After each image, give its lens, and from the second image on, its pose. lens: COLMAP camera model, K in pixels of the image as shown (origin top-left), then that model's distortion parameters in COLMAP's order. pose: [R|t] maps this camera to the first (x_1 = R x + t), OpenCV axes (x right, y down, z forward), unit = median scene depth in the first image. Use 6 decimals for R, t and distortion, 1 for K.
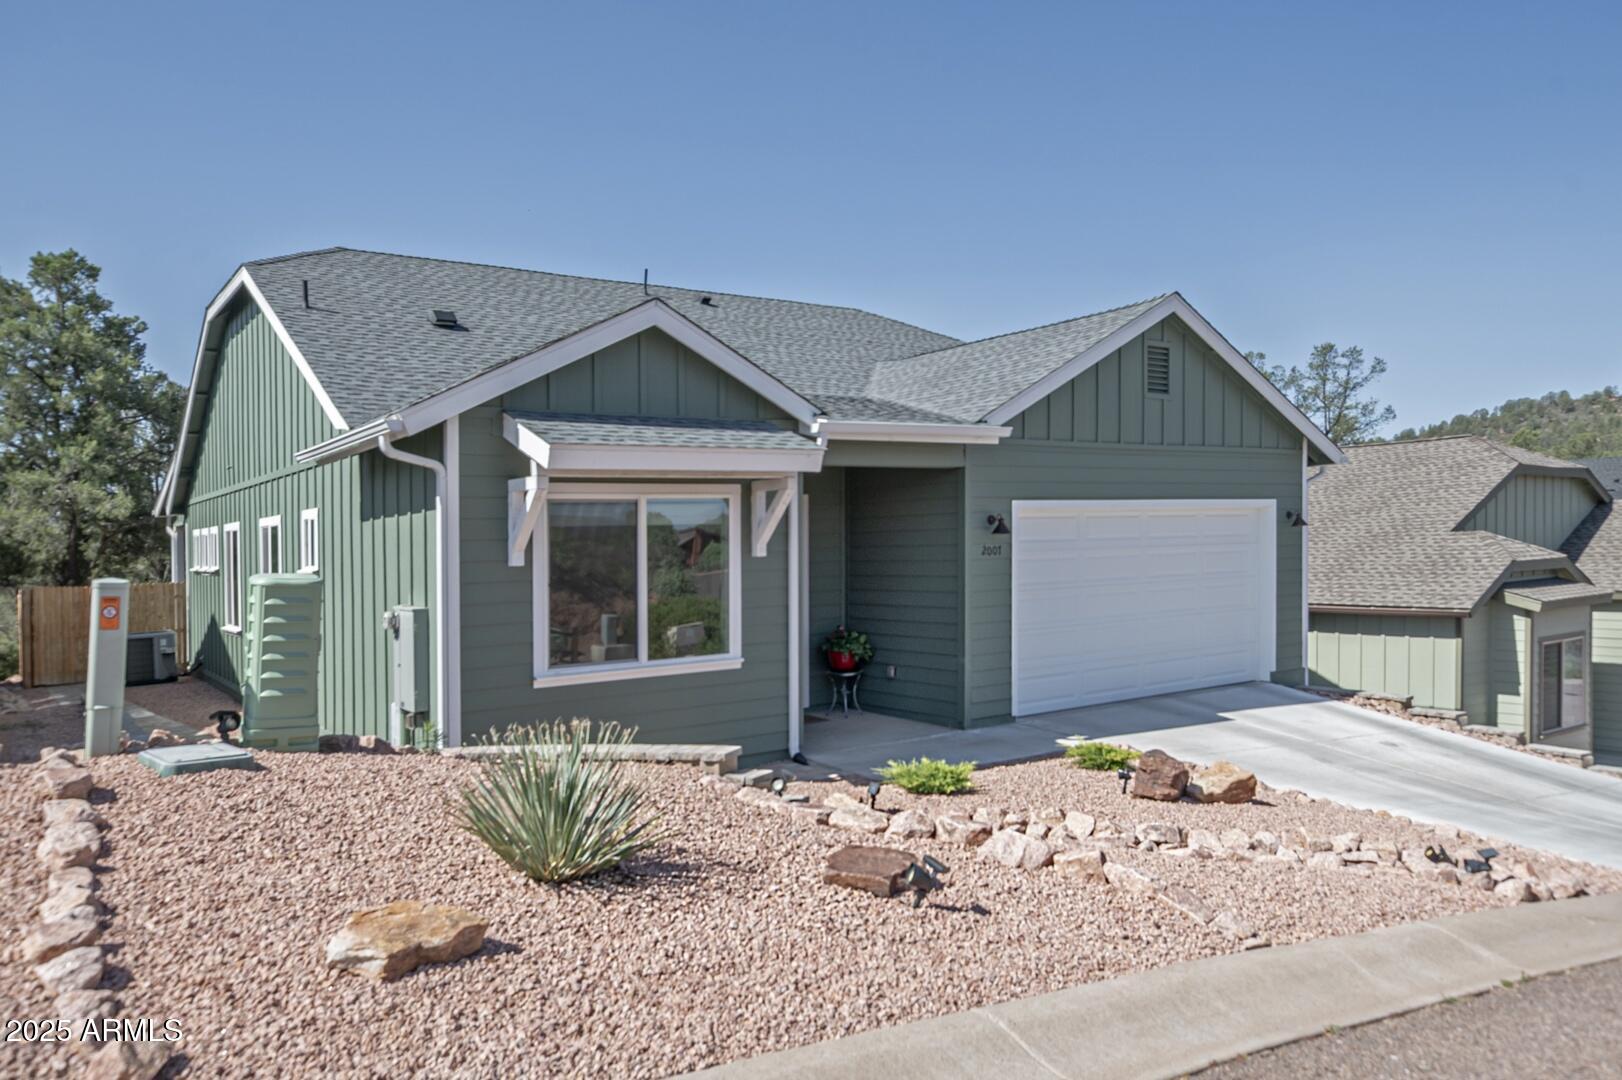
lens RADIAL K [[1208.5, 0, 819.2], [0, 1208.5, 582.4], [0, 0, 1]] dist [0.001564, 0.011232]
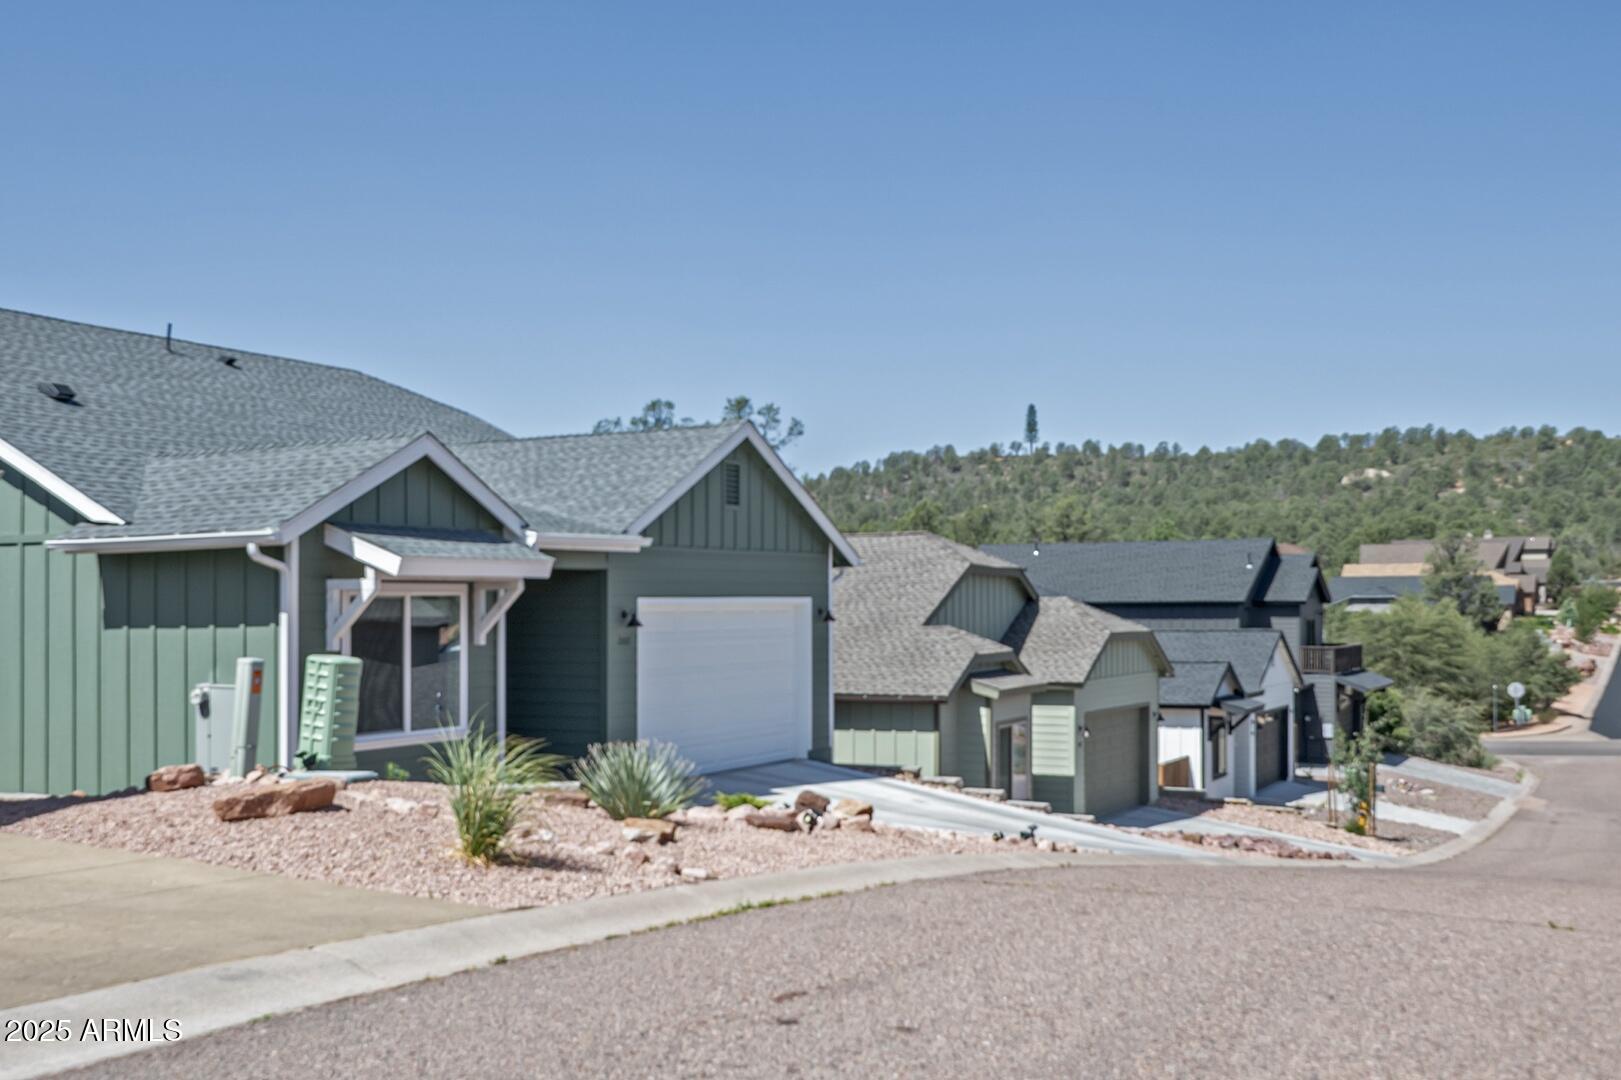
lens RADIAL K [[1802.8, 0, 810.5], [0, 1802.8, 540.0], [0, 0, 1]] dist [-0.009253, -0.002961]
pose [[0.887570, 0.039216, 0.459001, -0.353703], [-0.004287, 0.997030, -0.076895, 0.006576], [-0.460653, 0.066282, 0.885102, -0.440713]]
